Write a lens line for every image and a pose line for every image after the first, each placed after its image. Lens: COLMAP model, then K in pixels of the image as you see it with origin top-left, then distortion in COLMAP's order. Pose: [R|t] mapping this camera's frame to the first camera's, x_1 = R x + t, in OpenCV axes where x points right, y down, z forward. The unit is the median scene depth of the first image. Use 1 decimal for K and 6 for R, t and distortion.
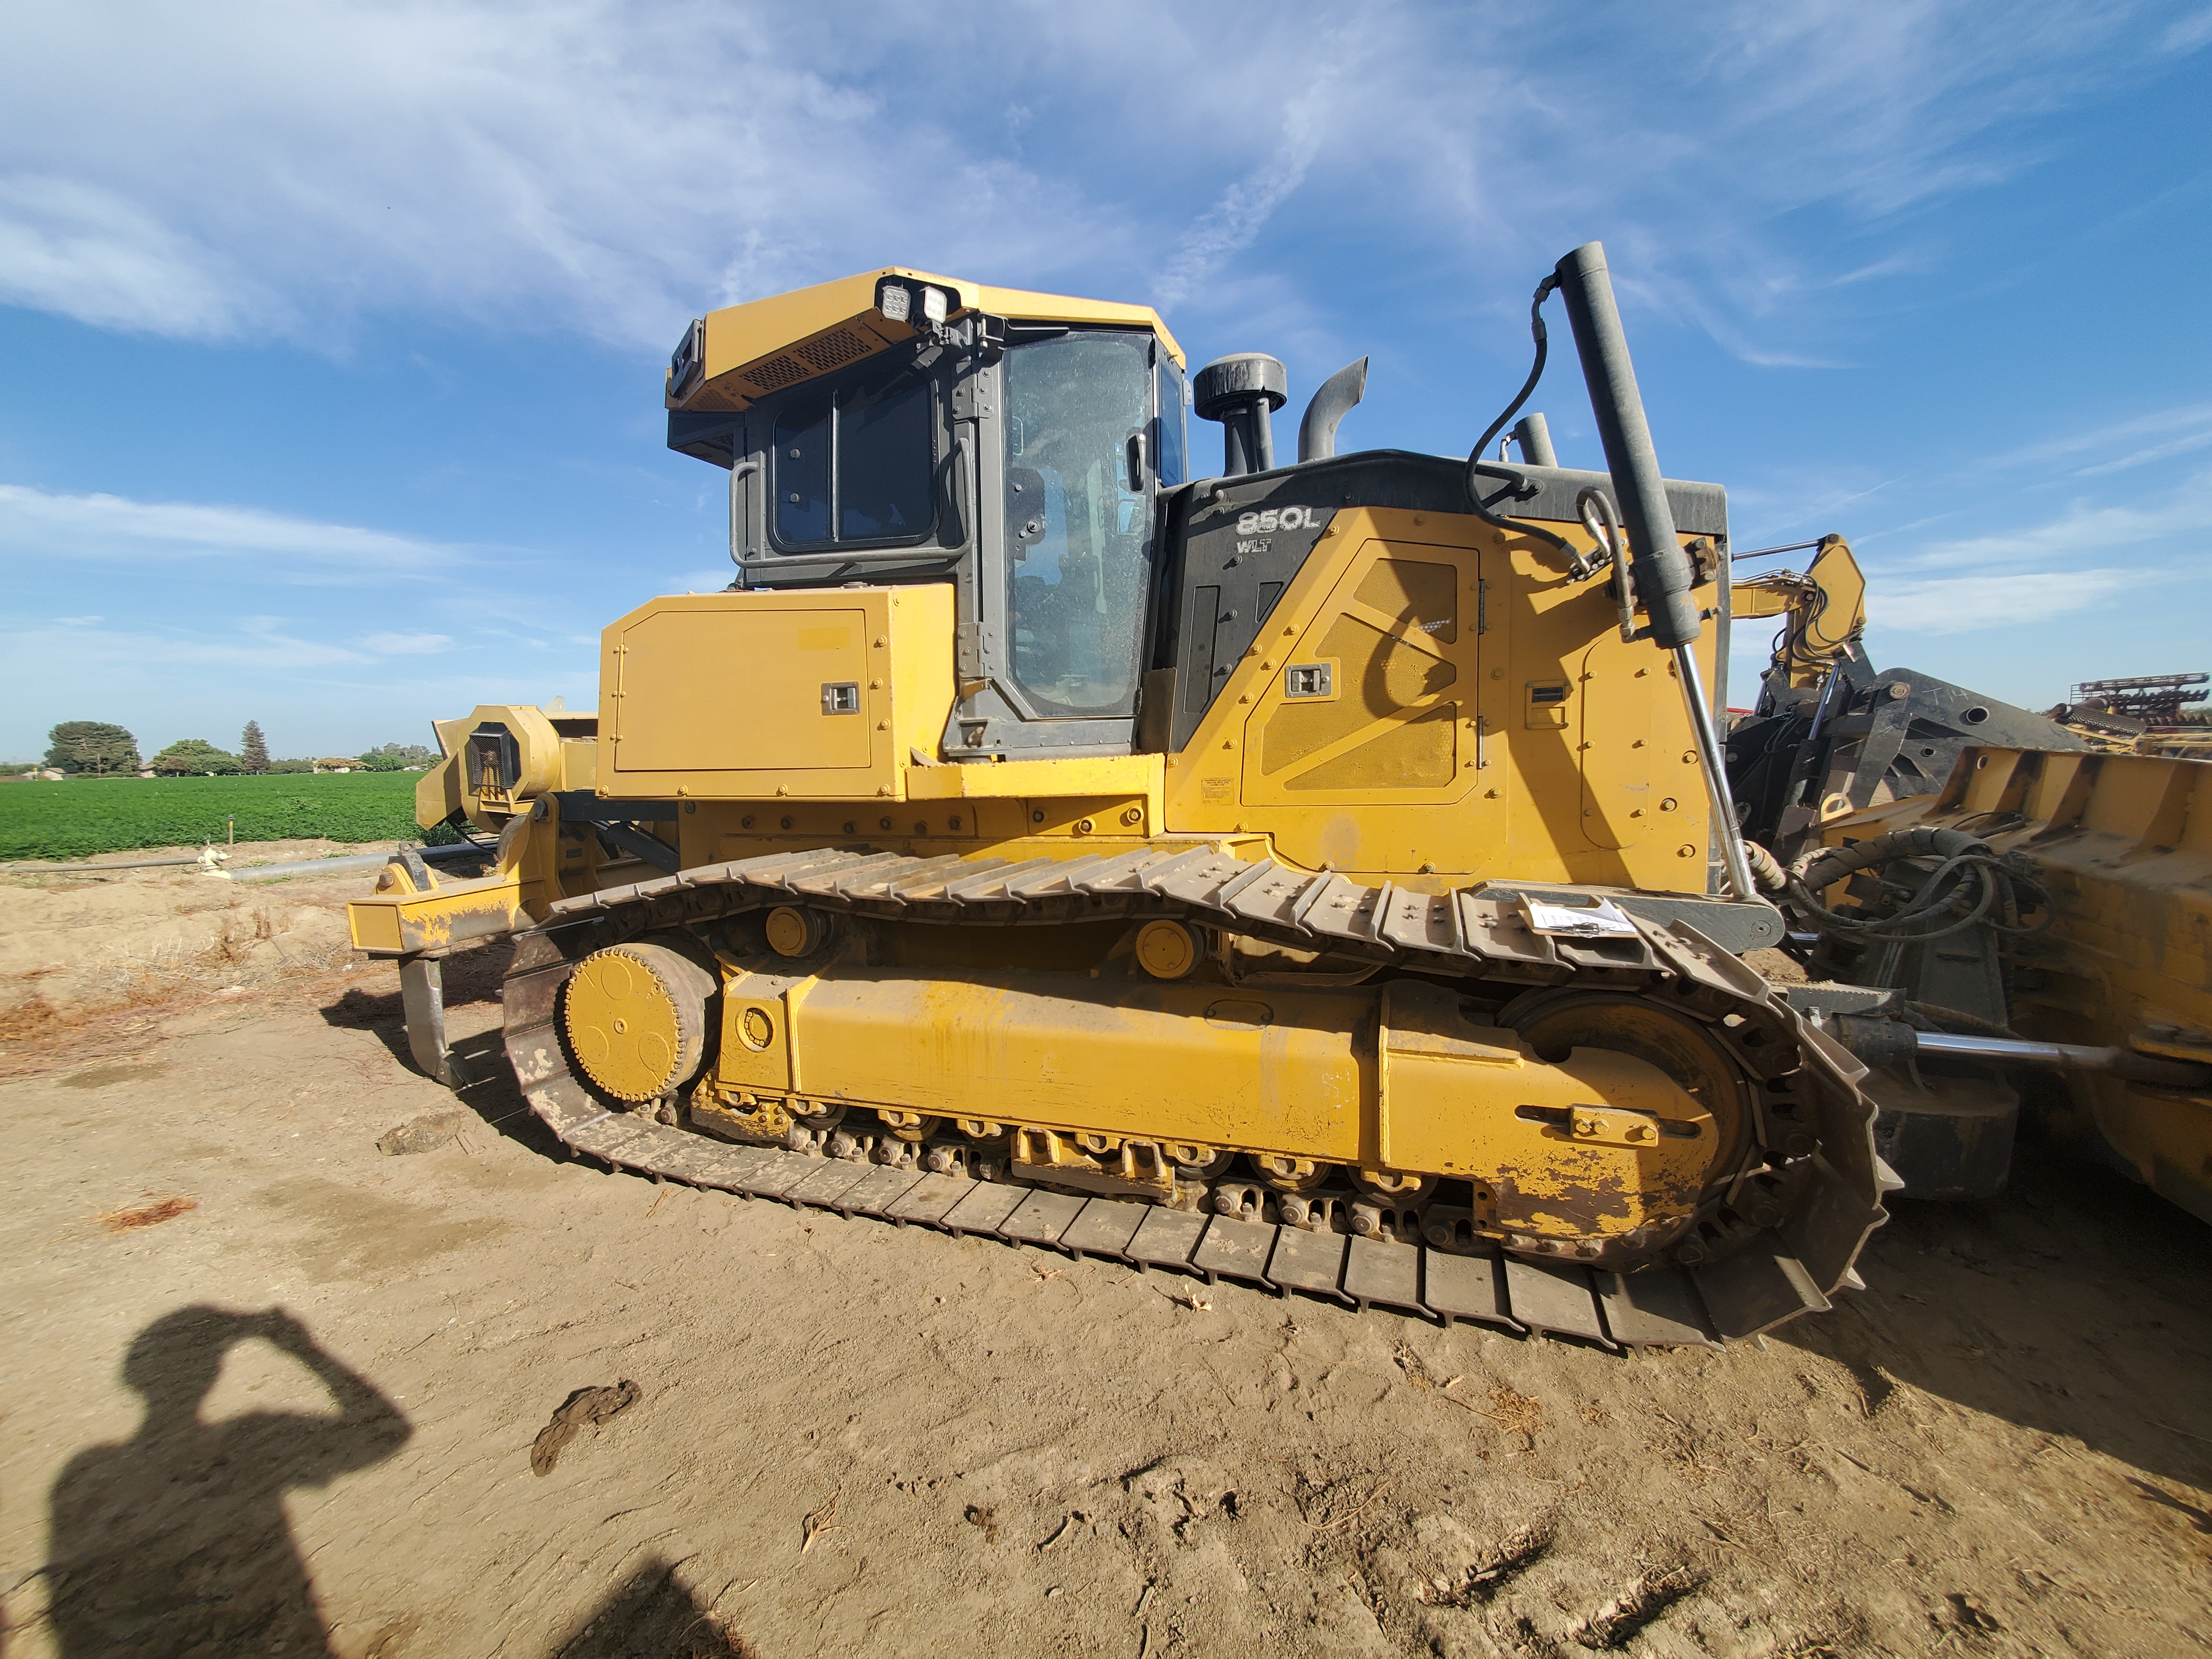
lens RADIAL K [[872.9, 0, 1088.1], [0, 872.9, 834.9], [0, 0, 1]] dist [0.001219, 0.000420]
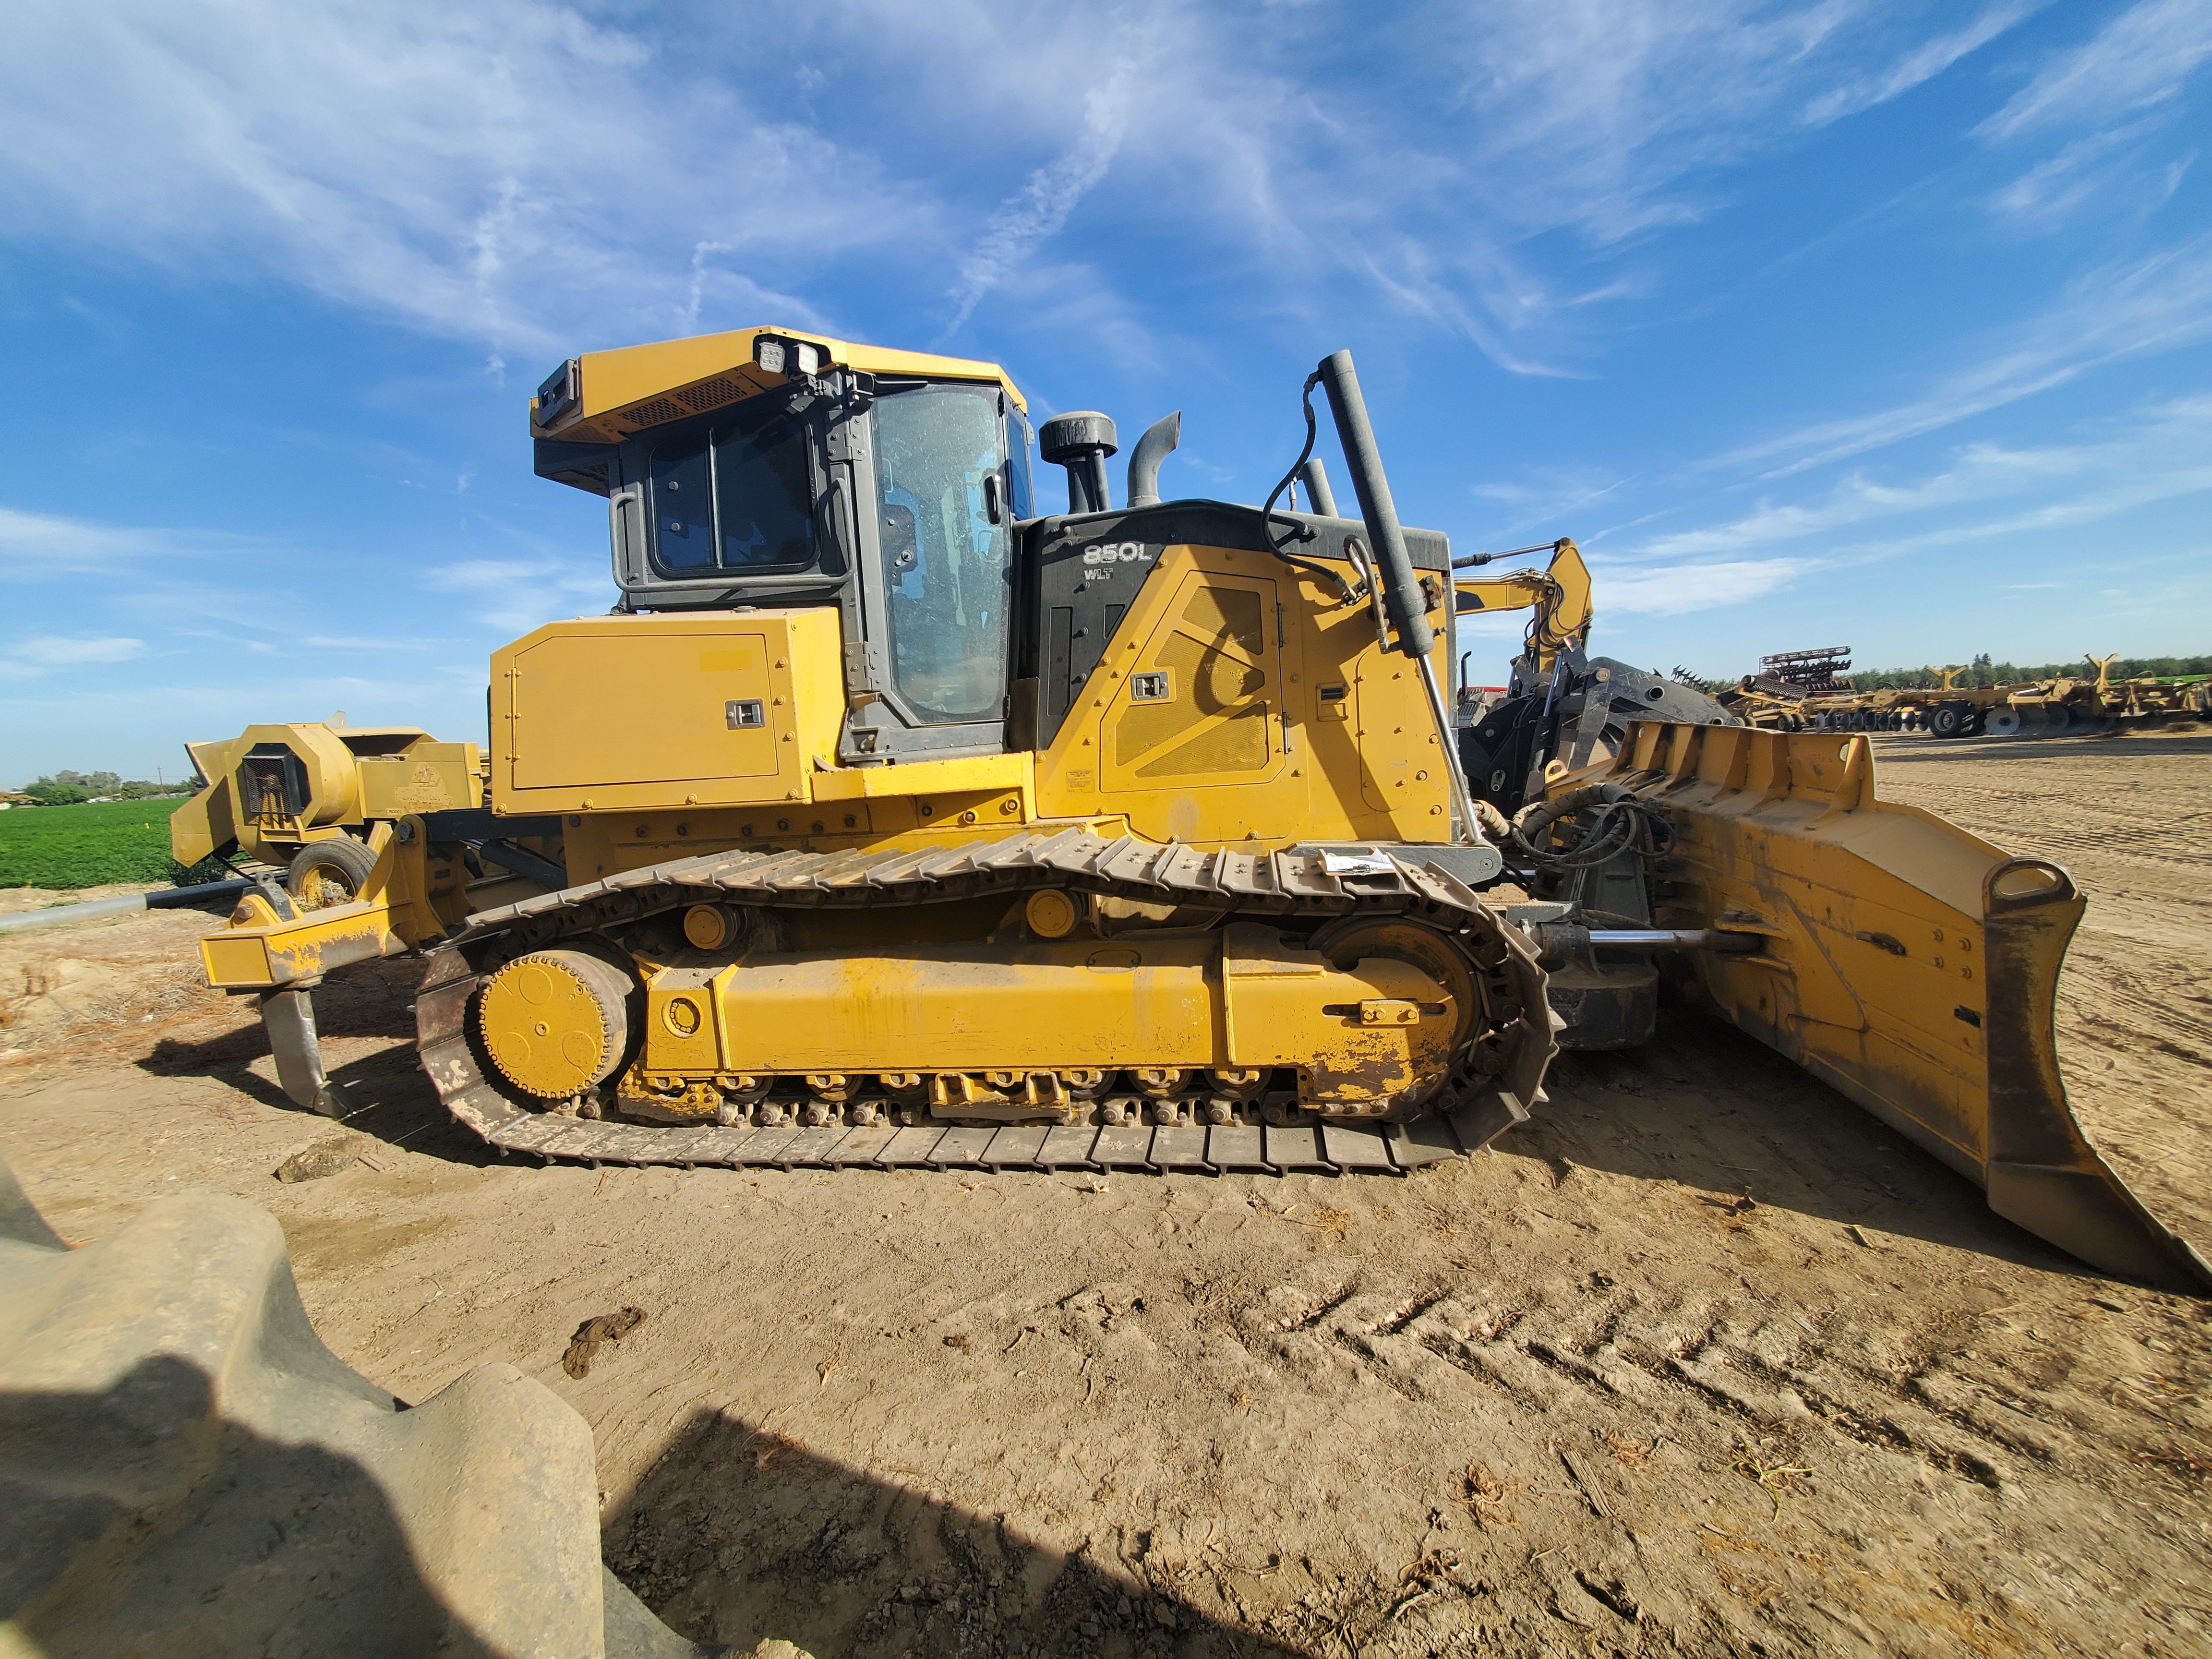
lens RADIAL K [[891.6, 0, 1107.1], [0, 891.6, 826.9], [0, 0, 1]] dist [0.001235, -0.000126]
pose [[0.977202, -0.057558, 0.204361, -0.073208], [0.057745, 0.998319, 0.005049, 0.008272], [-0.204308, 0.006867, 0.978883, -0.206945]]
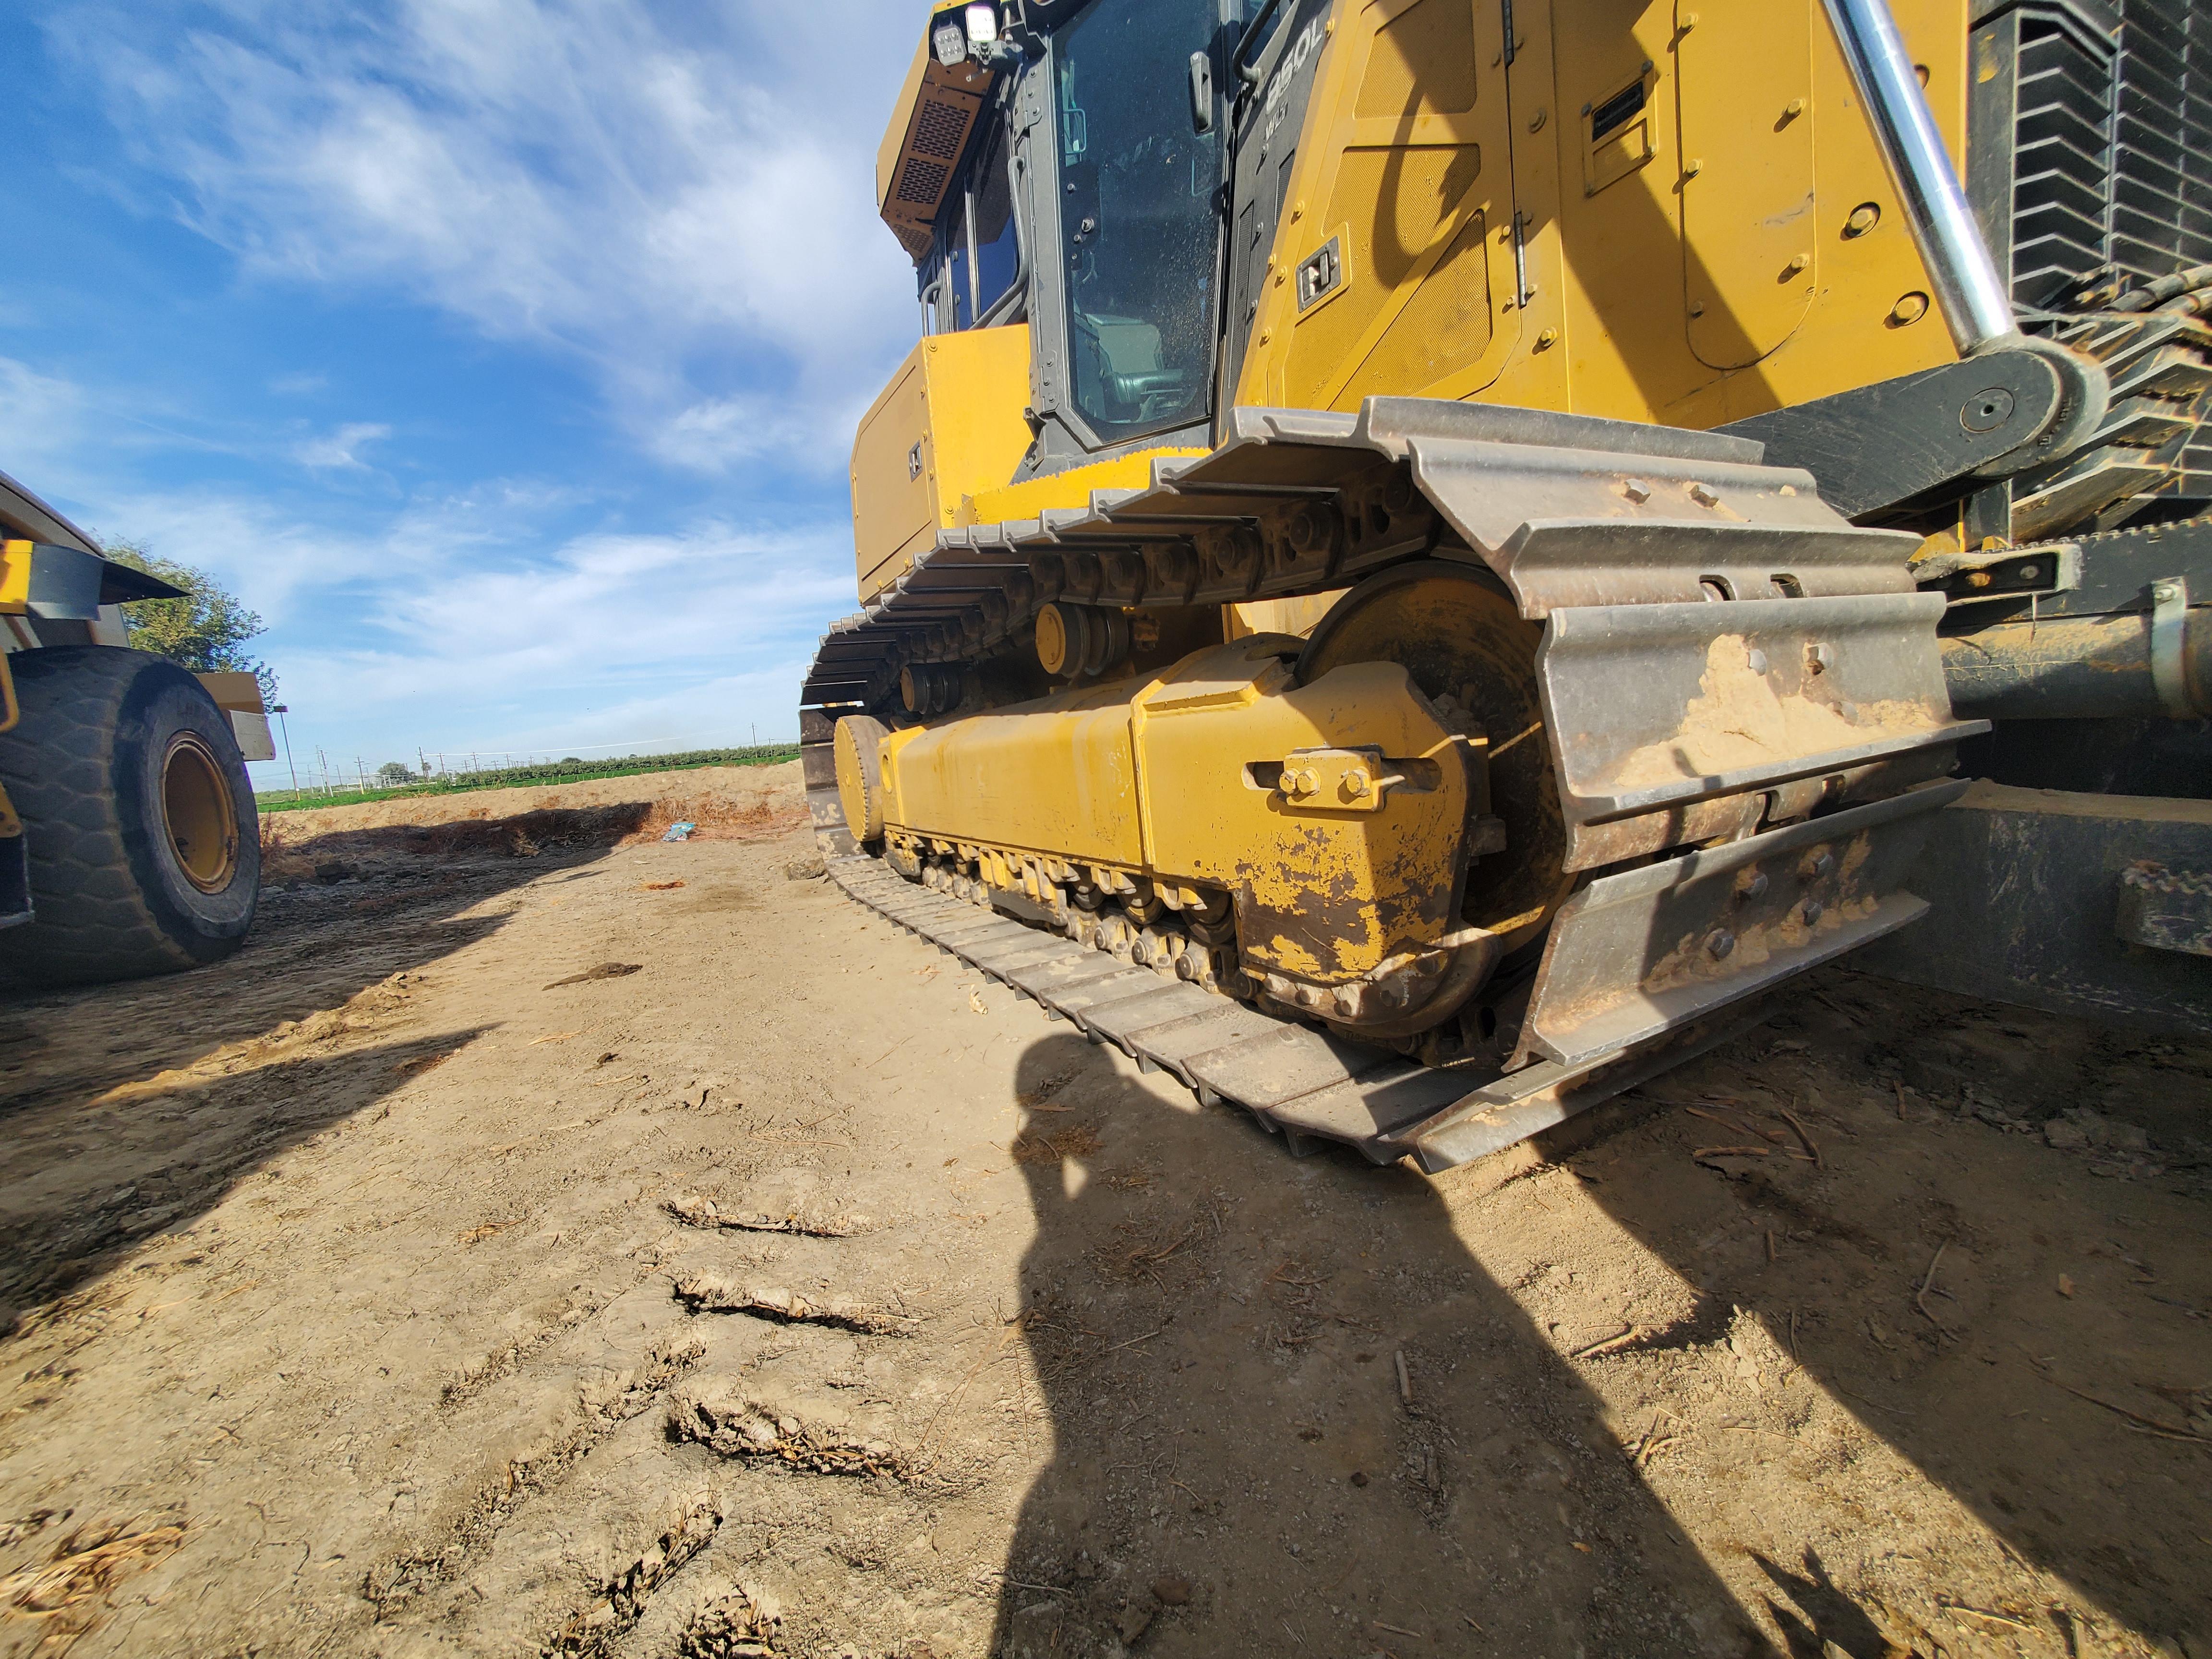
lens RADIAL K [[873.4, 0, 1112.8], [0, 873.4, 825.7], [0, 0, 1]] dist [0.006306, -0.000491]
pose [[0.751416, 0.028404, -0.659217, 0.648938], [0.013086, 0.998235, 0.057928, 0.243292], [0.659699, -0.052155, 0.749718, 0.348548]]
